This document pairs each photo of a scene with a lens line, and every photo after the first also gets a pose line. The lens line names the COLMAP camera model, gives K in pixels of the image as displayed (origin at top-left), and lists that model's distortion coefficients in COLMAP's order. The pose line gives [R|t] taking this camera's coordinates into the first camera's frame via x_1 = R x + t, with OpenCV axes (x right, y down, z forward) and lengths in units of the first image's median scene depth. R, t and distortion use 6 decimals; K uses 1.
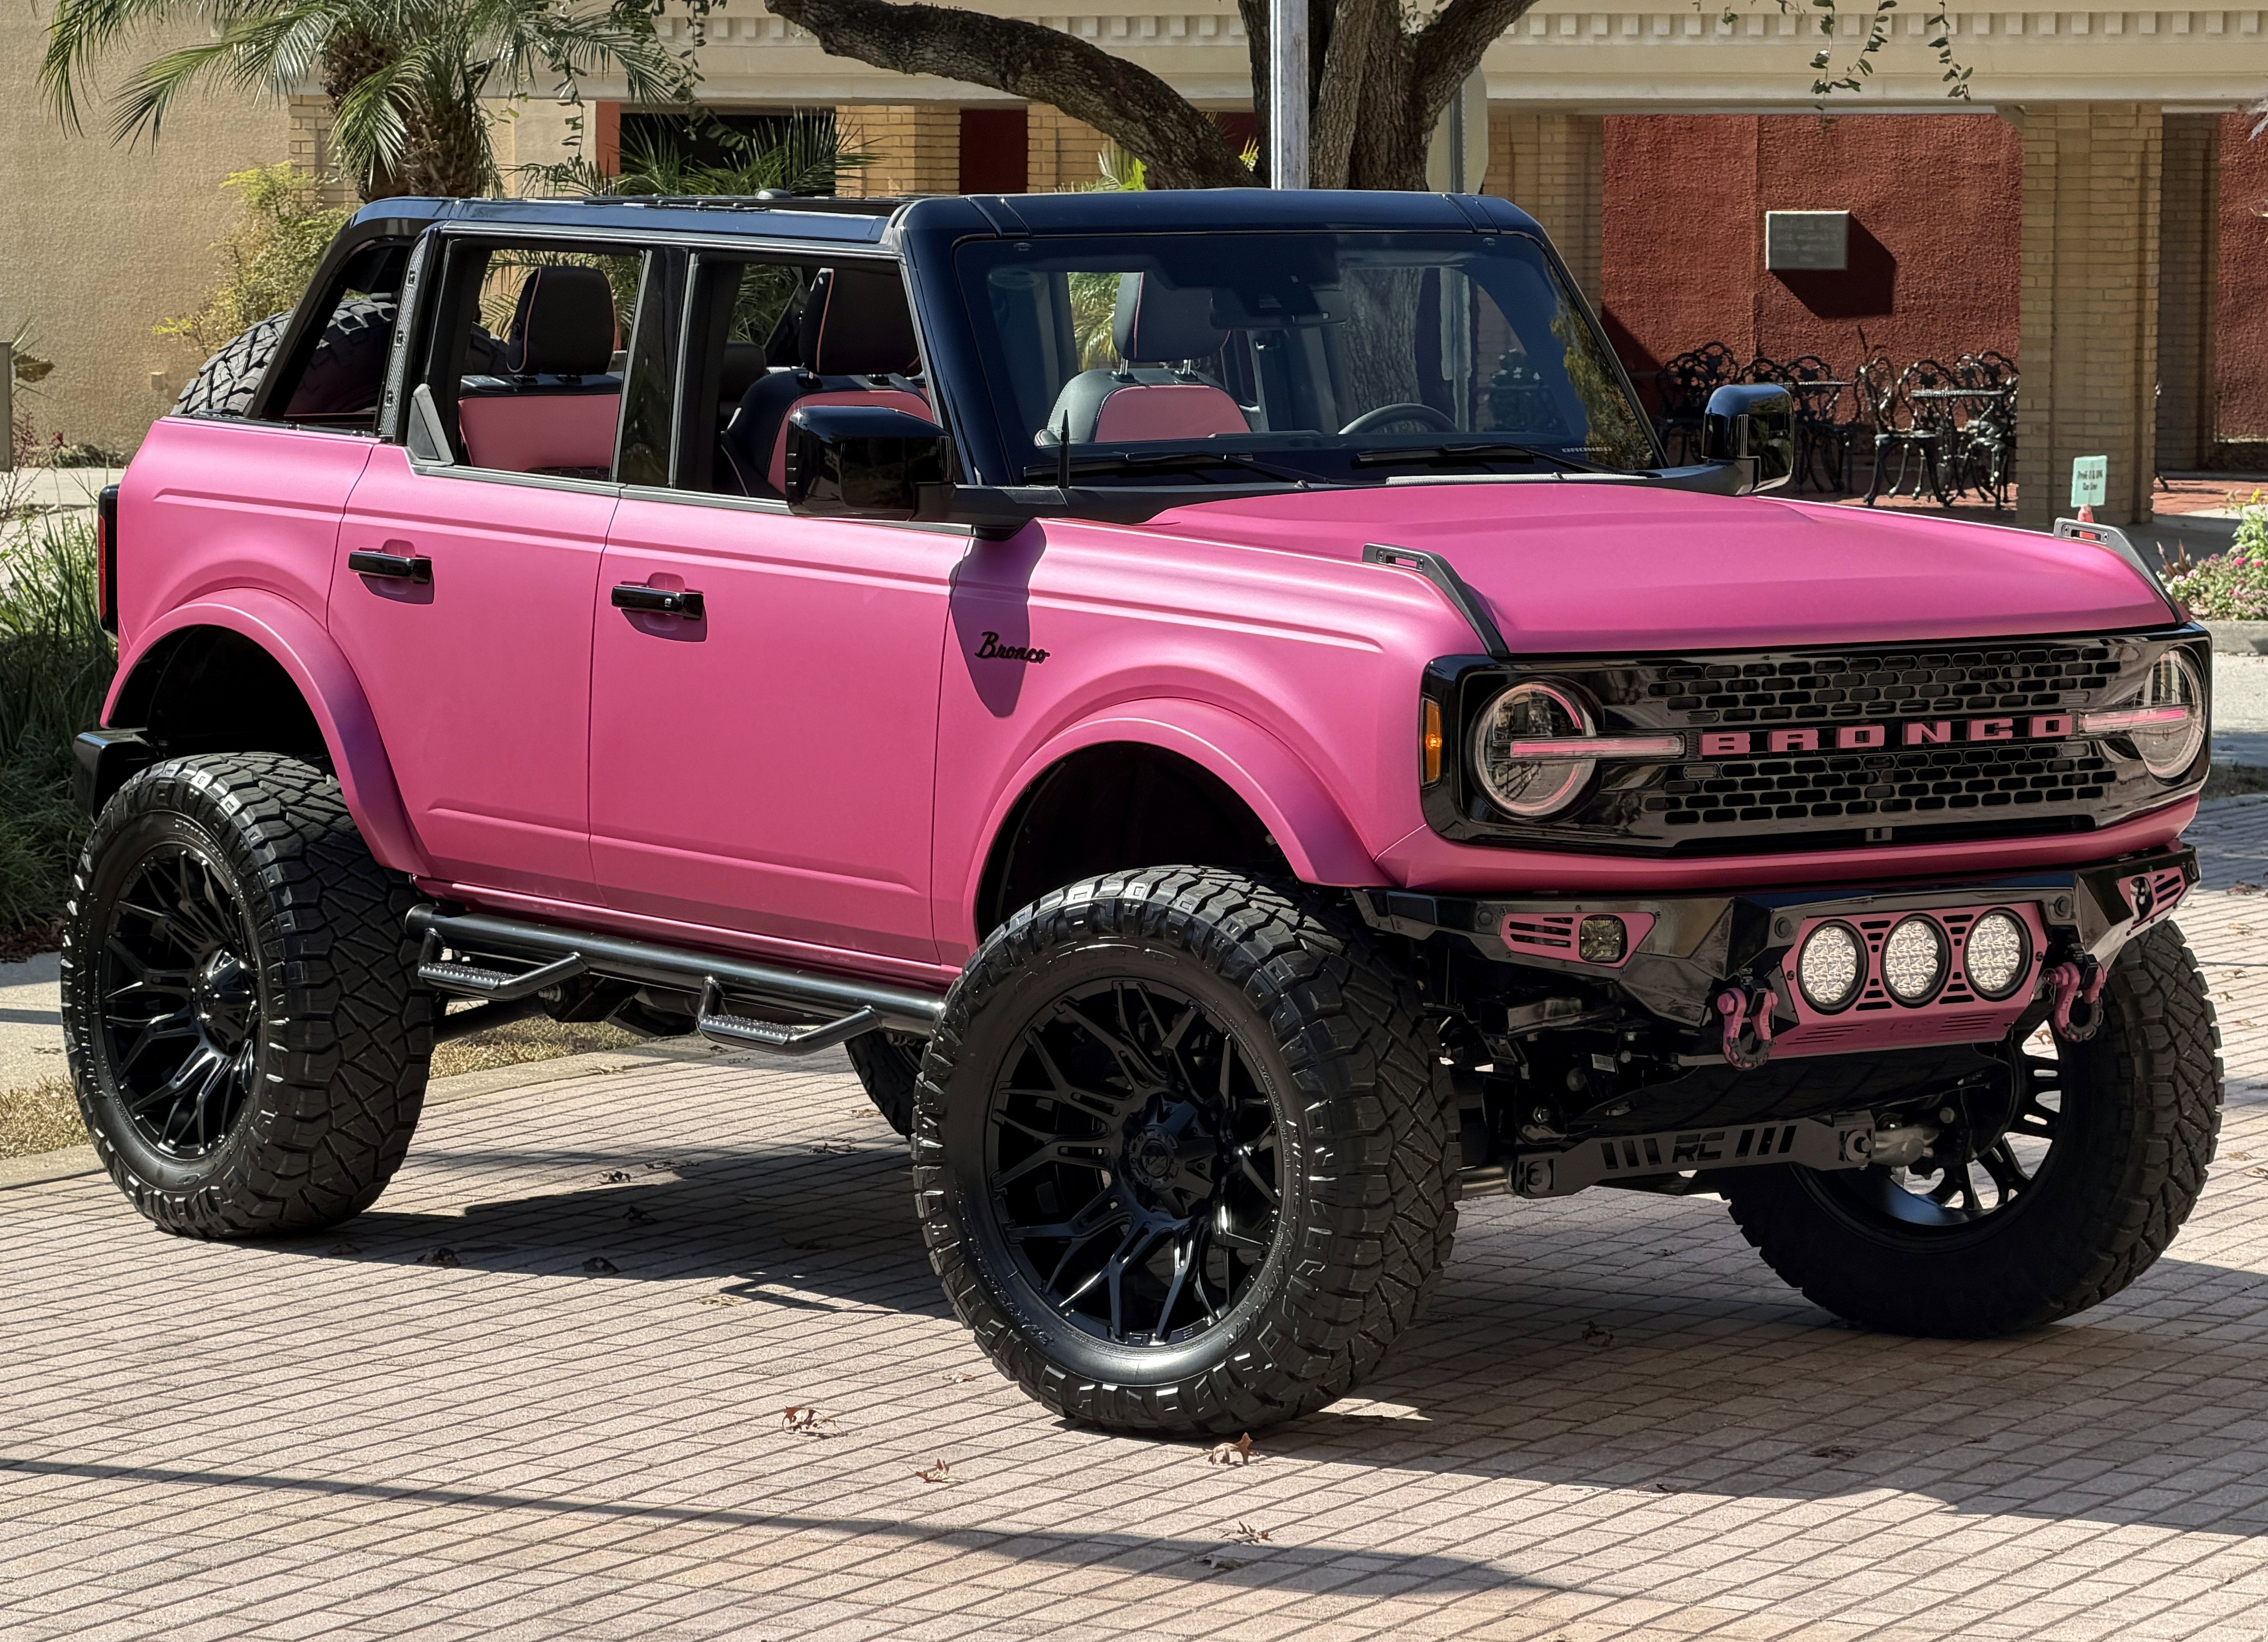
lens RADIAL K [[7745.0, 0, 1105.9], [0, 7745.0, 906.6], [0, 0, 1]] dist [0.278091, 0.000000]
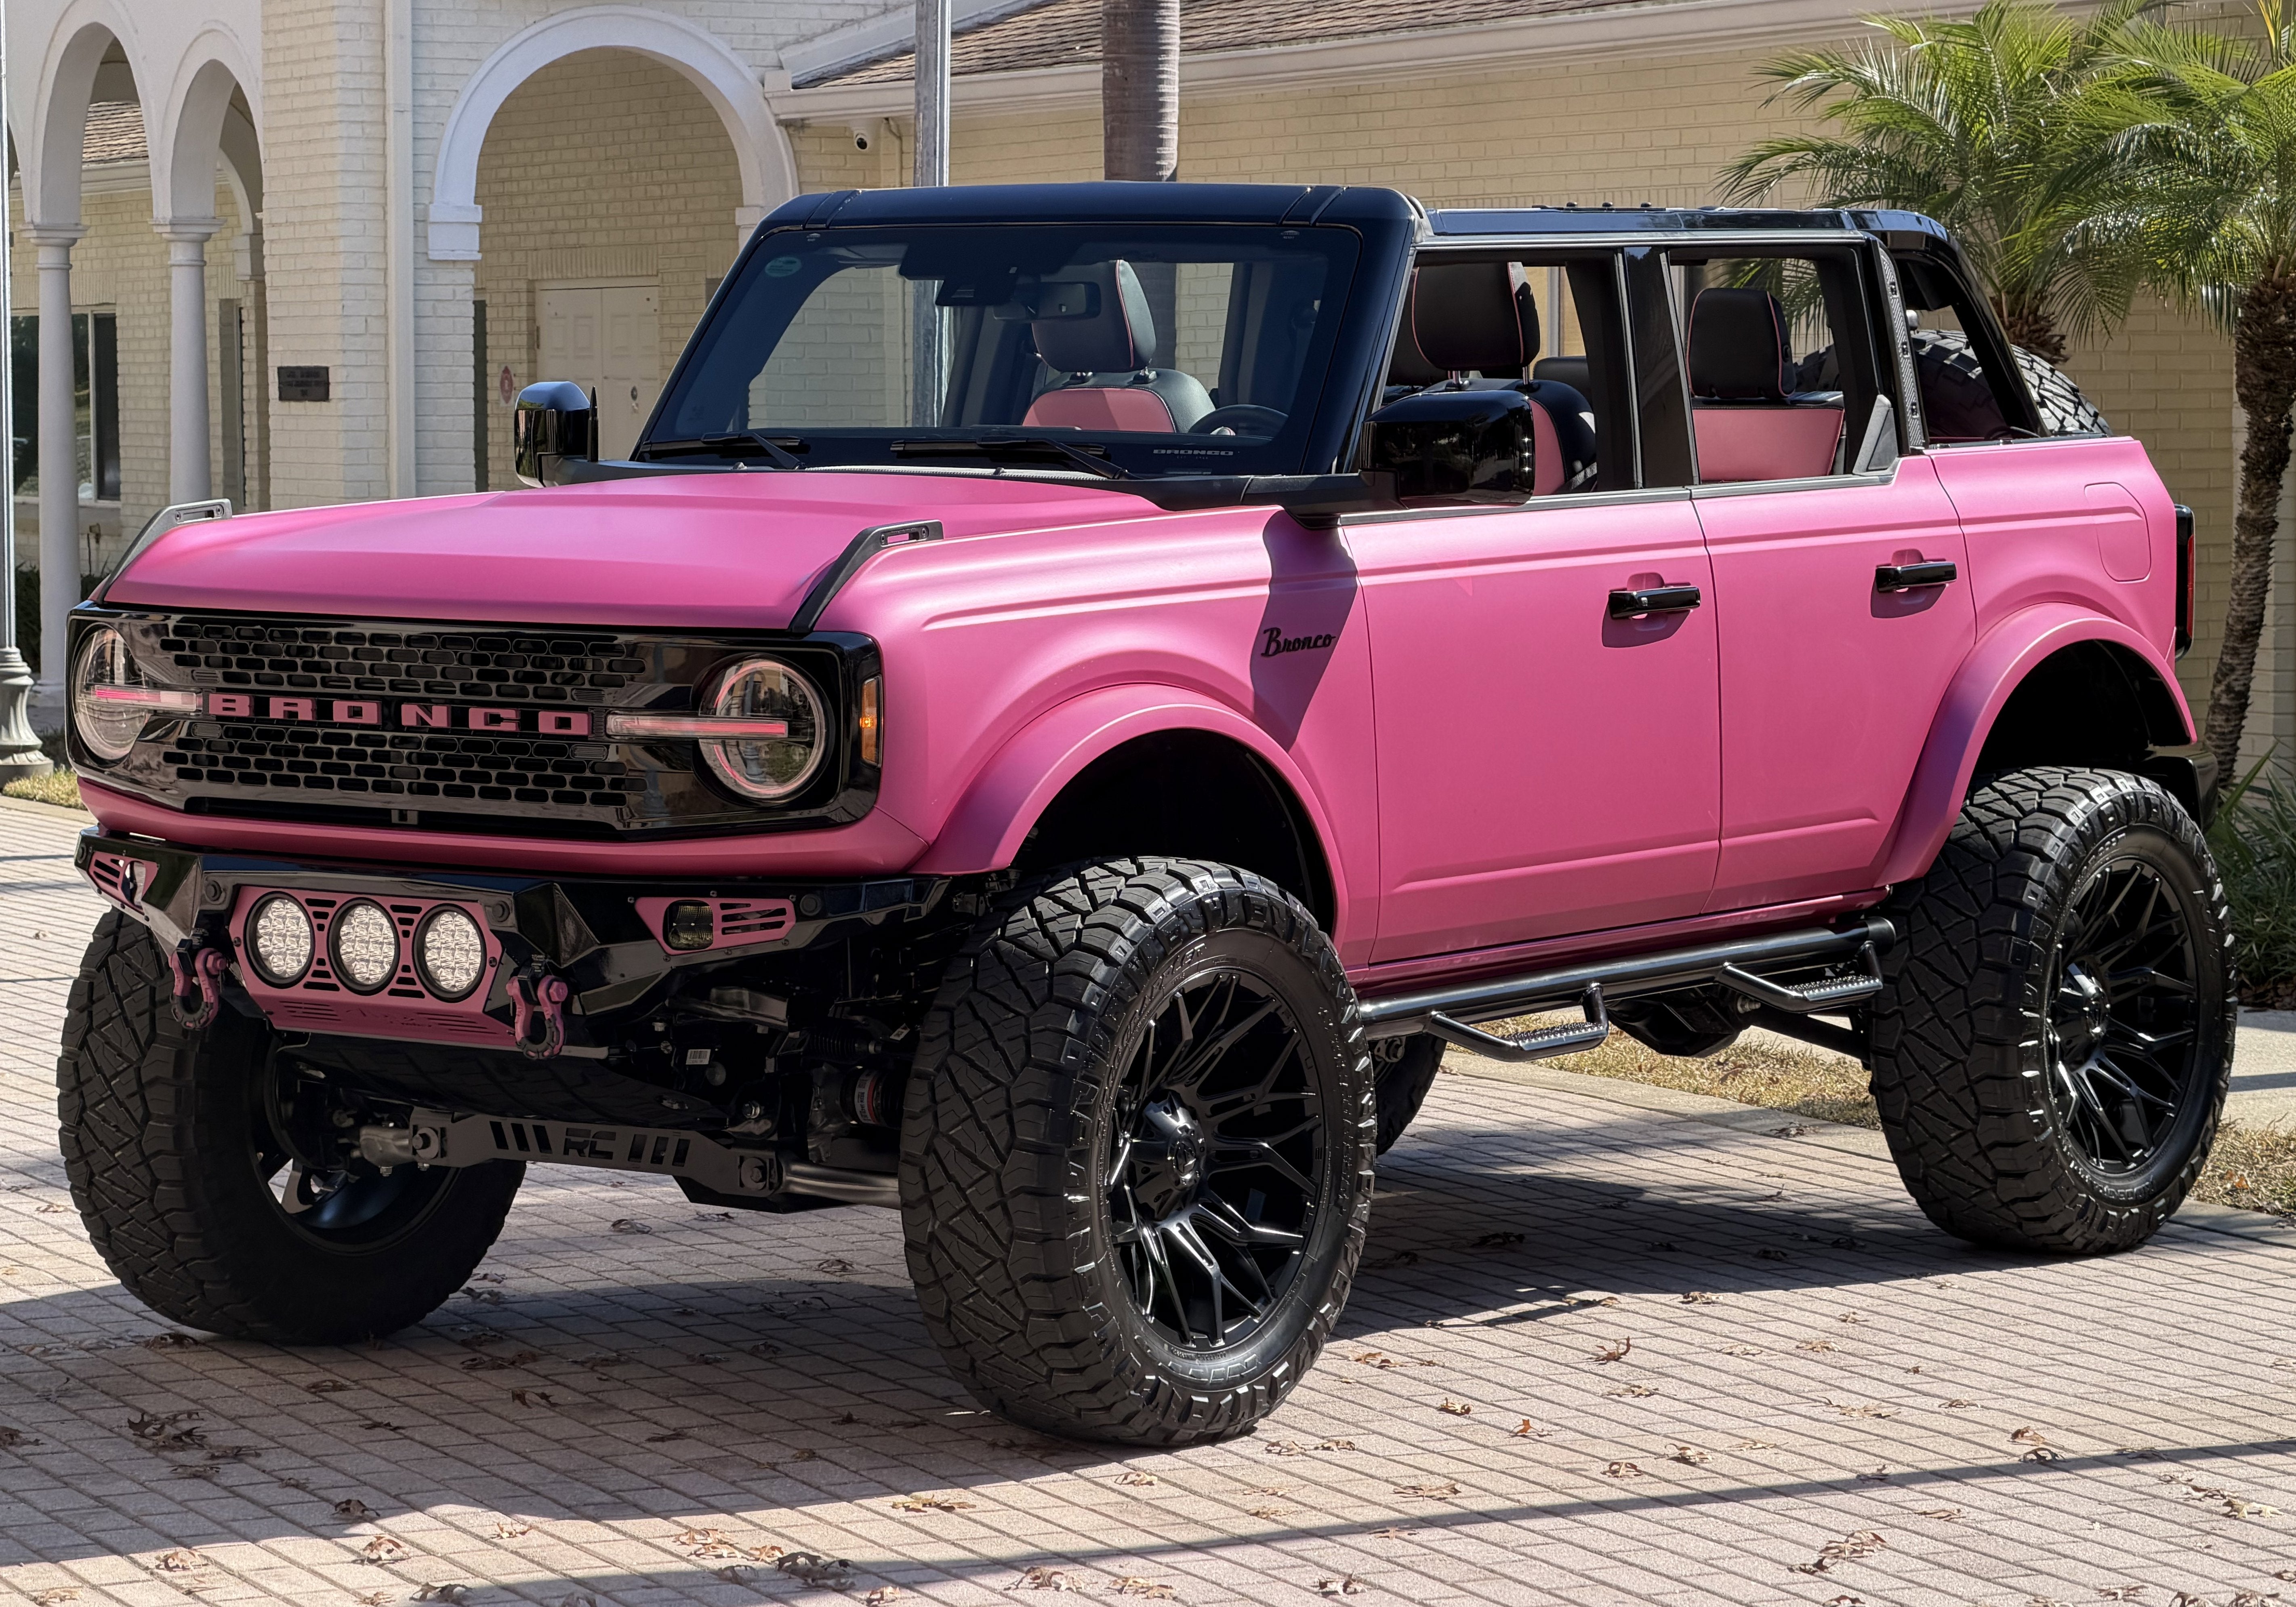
lens RADIAL K [[6593.8, 0, 1116.3], [0, 6593.8, 766.9], [0, 0, 1]] dist [0.280089, 0.000000]
pose [[0.296192, 0.060575, -0.953206, 0.871322], [-0.093408, 0.995040, 0.034209, -0.049722], [0.950550, 0.078905, 0.300381, 0.801271]]
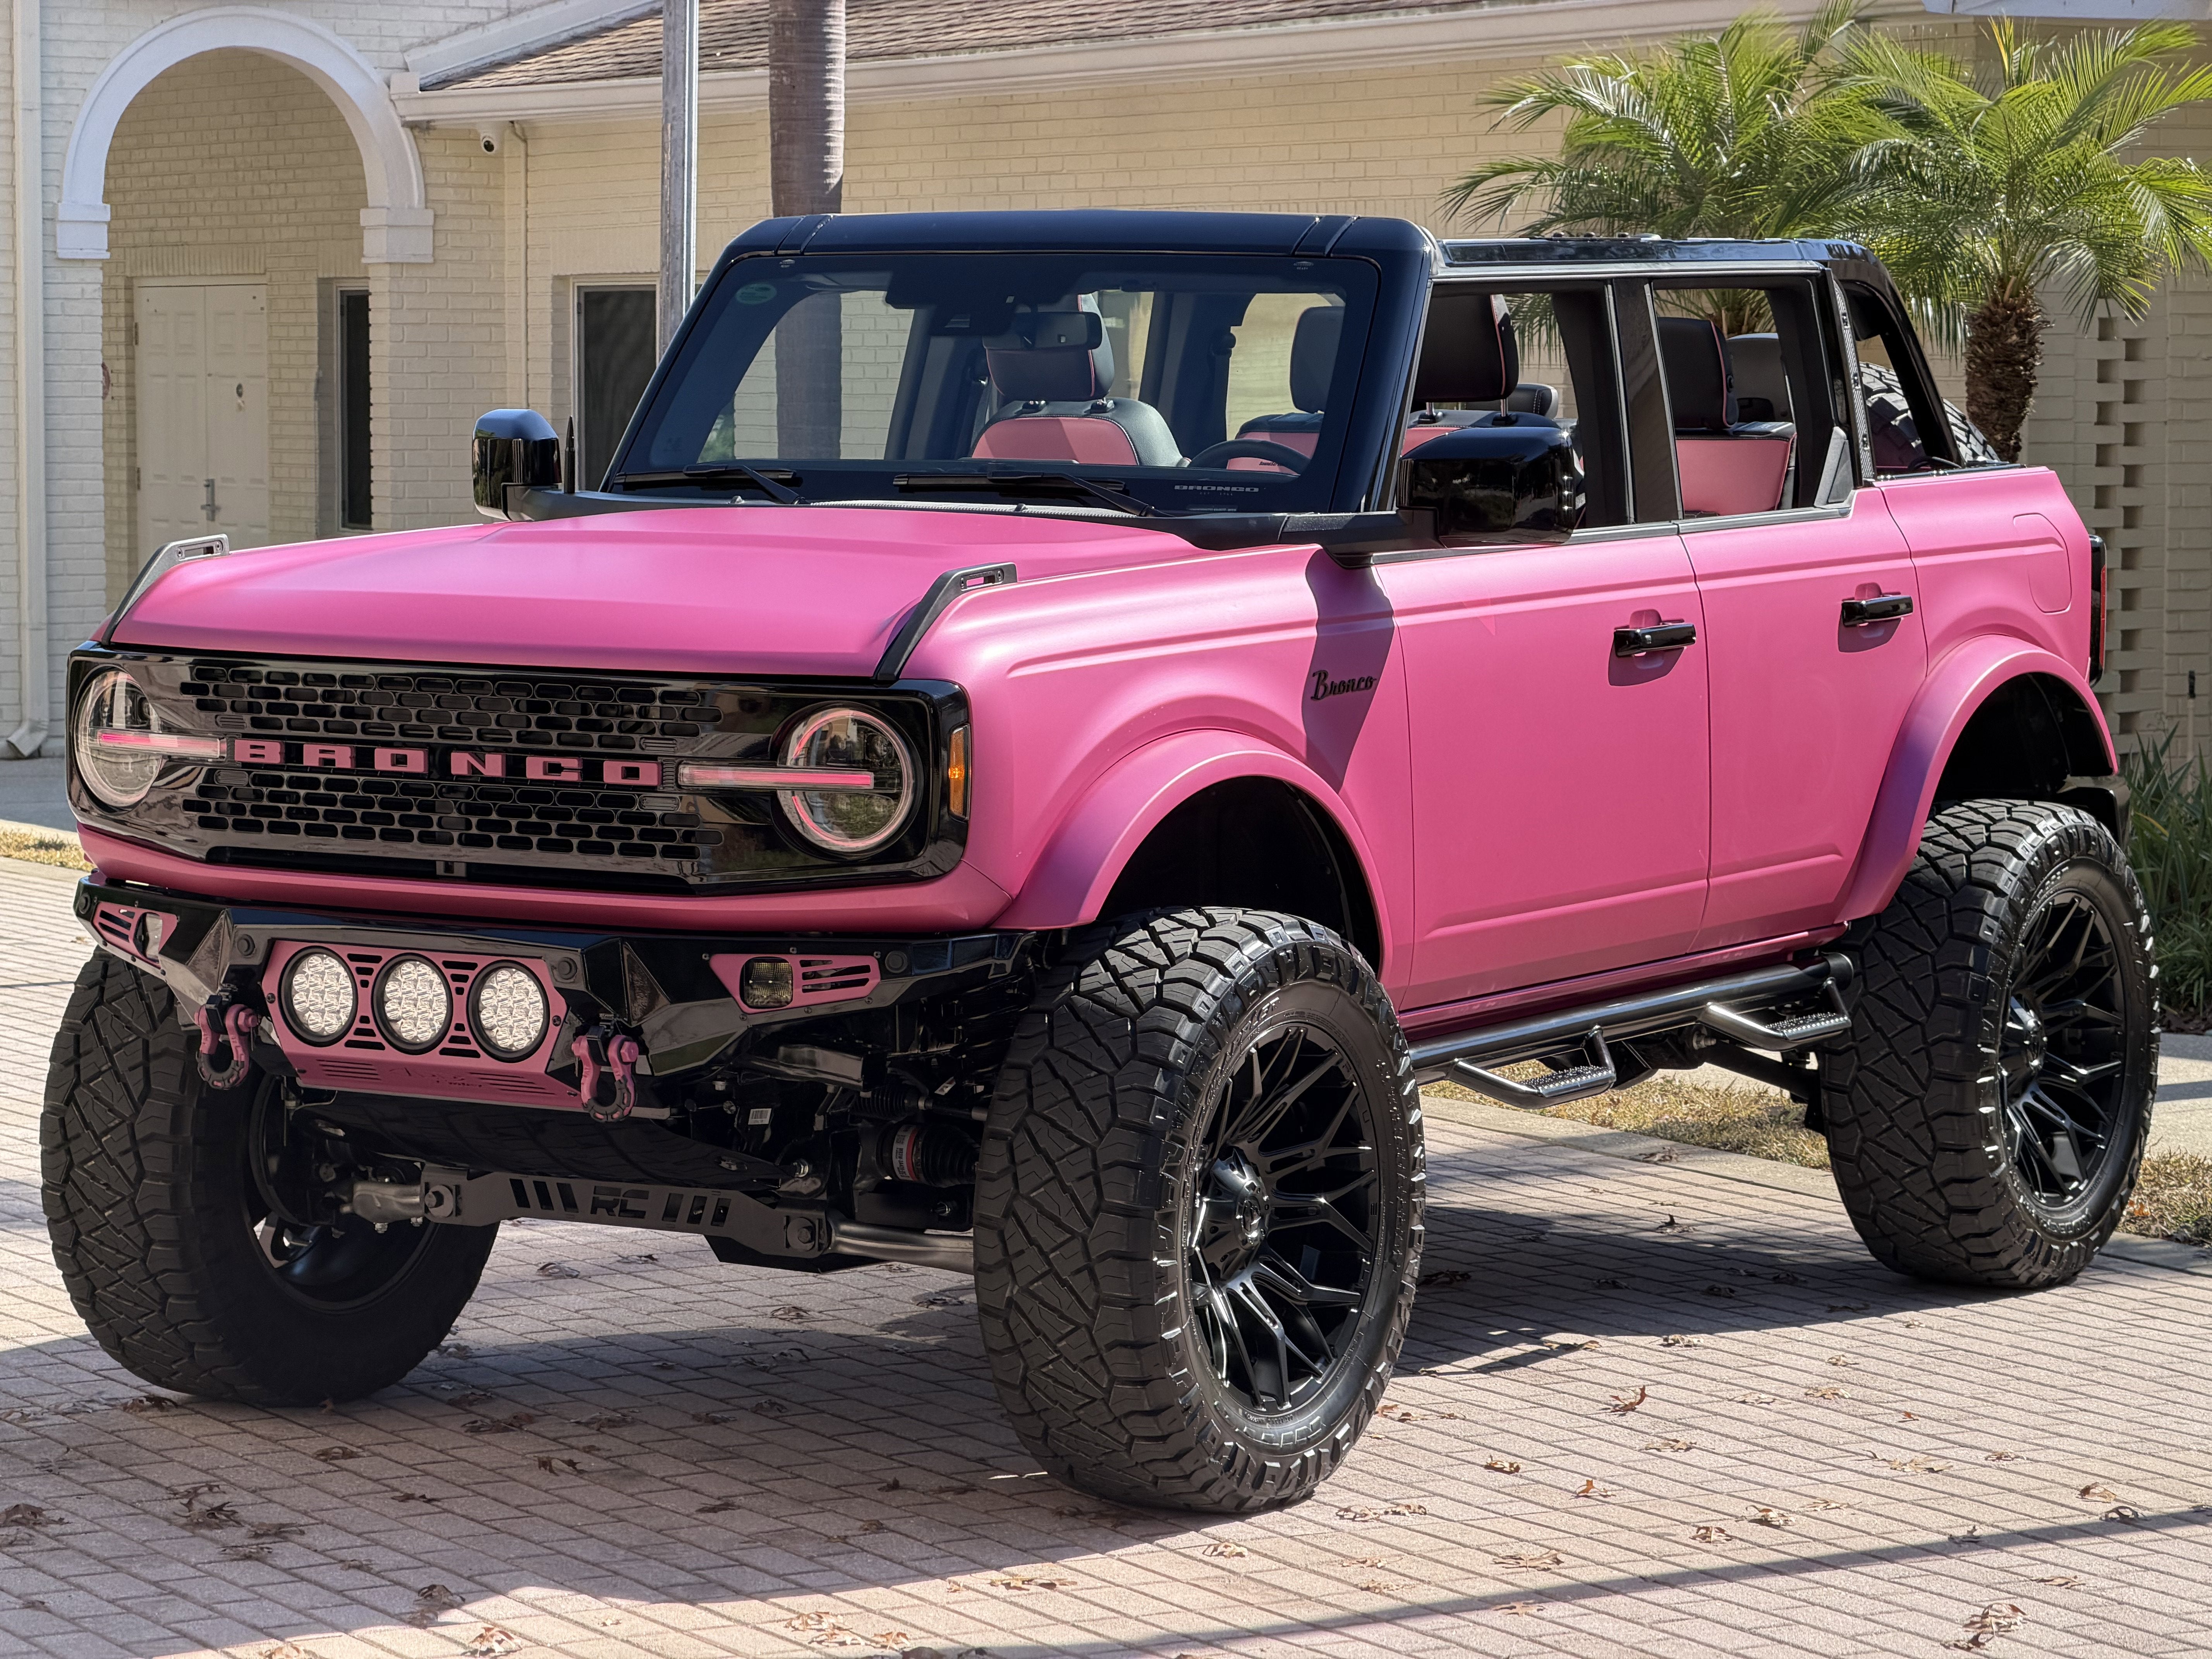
lens RADIAL K [[6370.7, 0, 1086.3], [0, 6370.7, 774.6], [0, 0, 1]] dist [0.267650, 0.000000]
pose [[0.374600, 0.065062, -0.924901, 0.801529], [-0.095216, 0.994960, 0.031426, -0.049733], [0.922285, 0.076293, 0.378907, 0.746054]]
